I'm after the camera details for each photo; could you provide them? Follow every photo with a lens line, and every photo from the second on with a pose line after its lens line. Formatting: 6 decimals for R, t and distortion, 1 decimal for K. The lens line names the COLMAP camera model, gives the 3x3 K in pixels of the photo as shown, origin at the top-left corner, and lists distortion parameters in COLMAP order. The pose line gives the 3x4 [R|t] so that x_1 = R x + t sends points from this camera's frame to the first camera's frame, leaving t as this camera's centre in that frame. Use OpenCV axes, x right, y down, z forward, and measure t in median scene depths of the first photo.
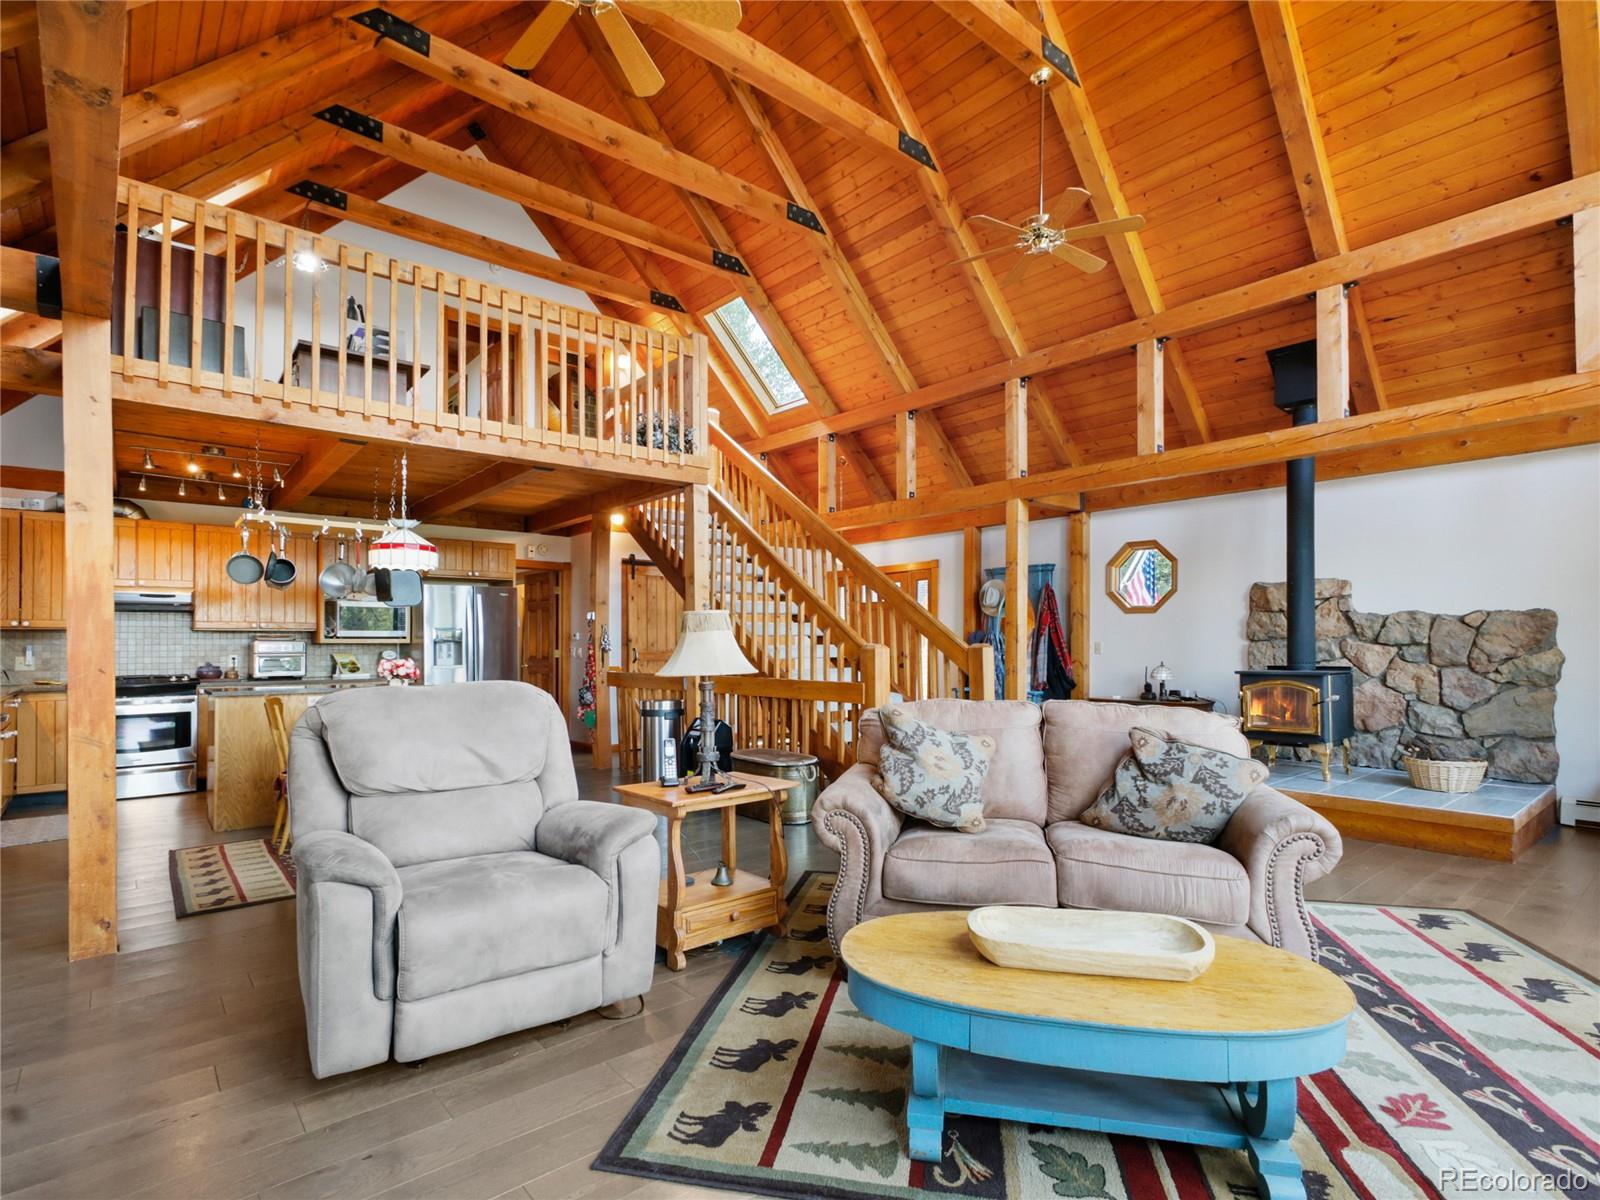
lens RADIAL K [[806.3, 0, 798.4], [0, 806.3, 635.8], [0, 0, 1]] dist [-0.000355, -0.000264]
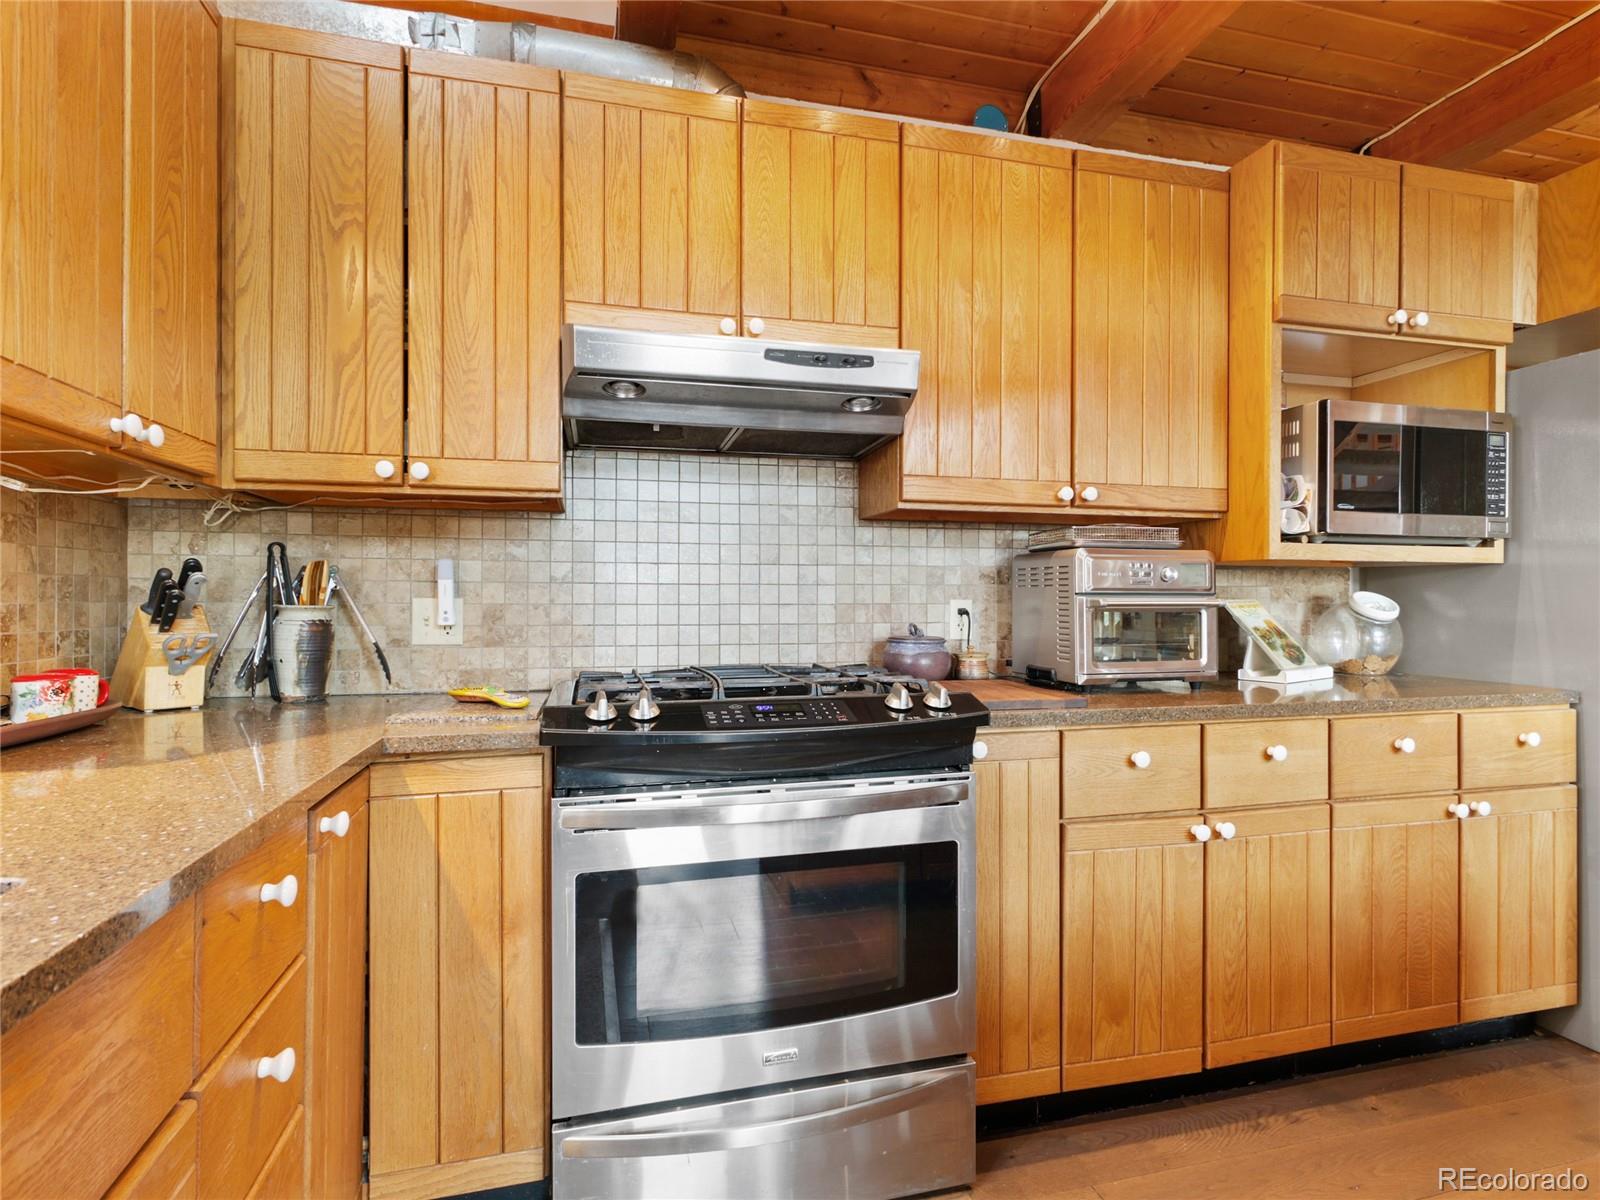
lens RADIAL K [[788.0, 0, 794.5], [0, 788.0, 598.1], [0, 0, 1]] dist [0.007641, -0.000910]
pose [[0.899376, 0.008783, -0.437088, -0.650035], [-0.002111, 0.999874, 0.015748, 0.019204], [0.437171, -0.013241, 0.899281, 0.724997]]
